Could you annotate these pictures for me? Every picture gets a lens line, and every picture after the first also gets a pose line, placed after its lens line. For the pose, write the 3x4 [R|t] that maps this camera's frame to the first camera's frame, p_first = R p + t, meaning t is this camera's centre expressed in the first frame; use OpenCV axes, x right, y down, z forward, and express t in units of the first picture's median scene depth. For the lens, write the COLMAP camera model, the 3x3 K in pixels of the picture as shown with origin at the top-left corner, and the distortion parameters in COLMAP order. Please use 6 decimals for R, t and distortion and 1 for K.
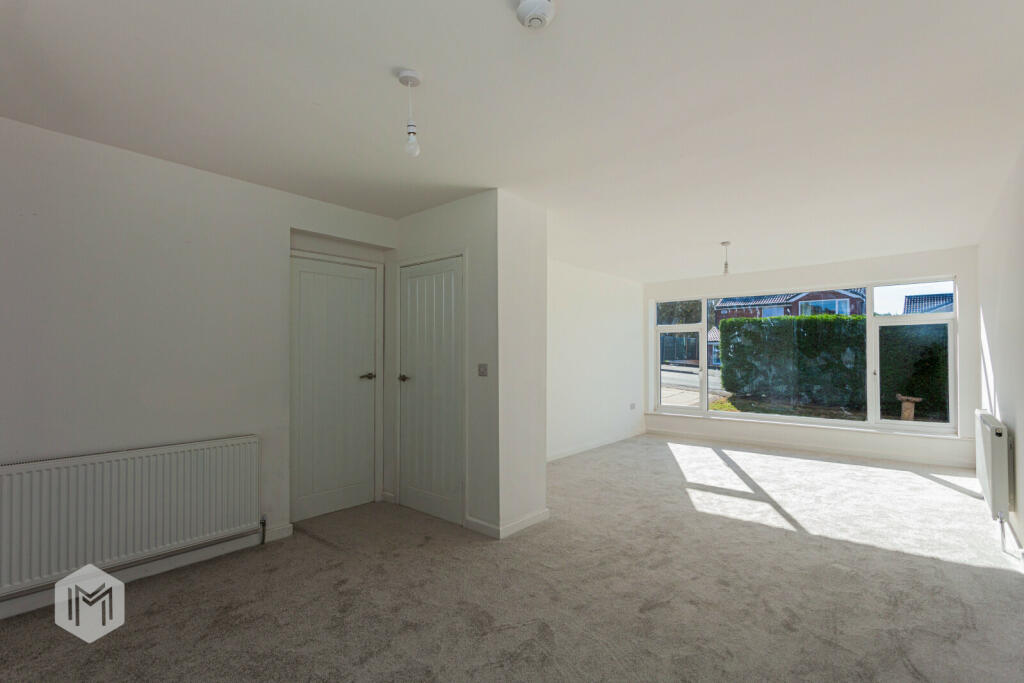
lens RADIAL K [[492.8, 0, 507.6], [0, 492.8, 345.4], [0, 0, 1]] dist [0.003208, 0.000973]
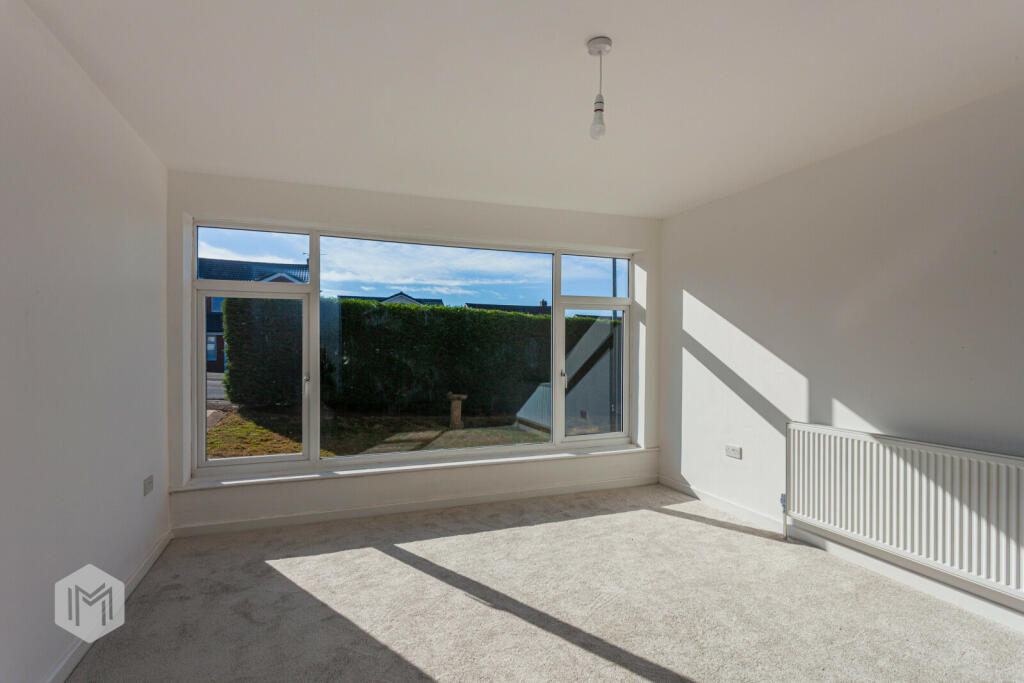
lens RADIAL K [[492.8, 0, 507.6], [0, 492.8, 345.4], [0, 0, 1]] dist [0.003208, 0.000973]
pose [[0.477748, 0.009820, 0.878442, 0.068384], [-0.019493, 0.999810, -0.000575, 0.016561], [-0.878281, -0.016849, 0.477848, 0.725509]]
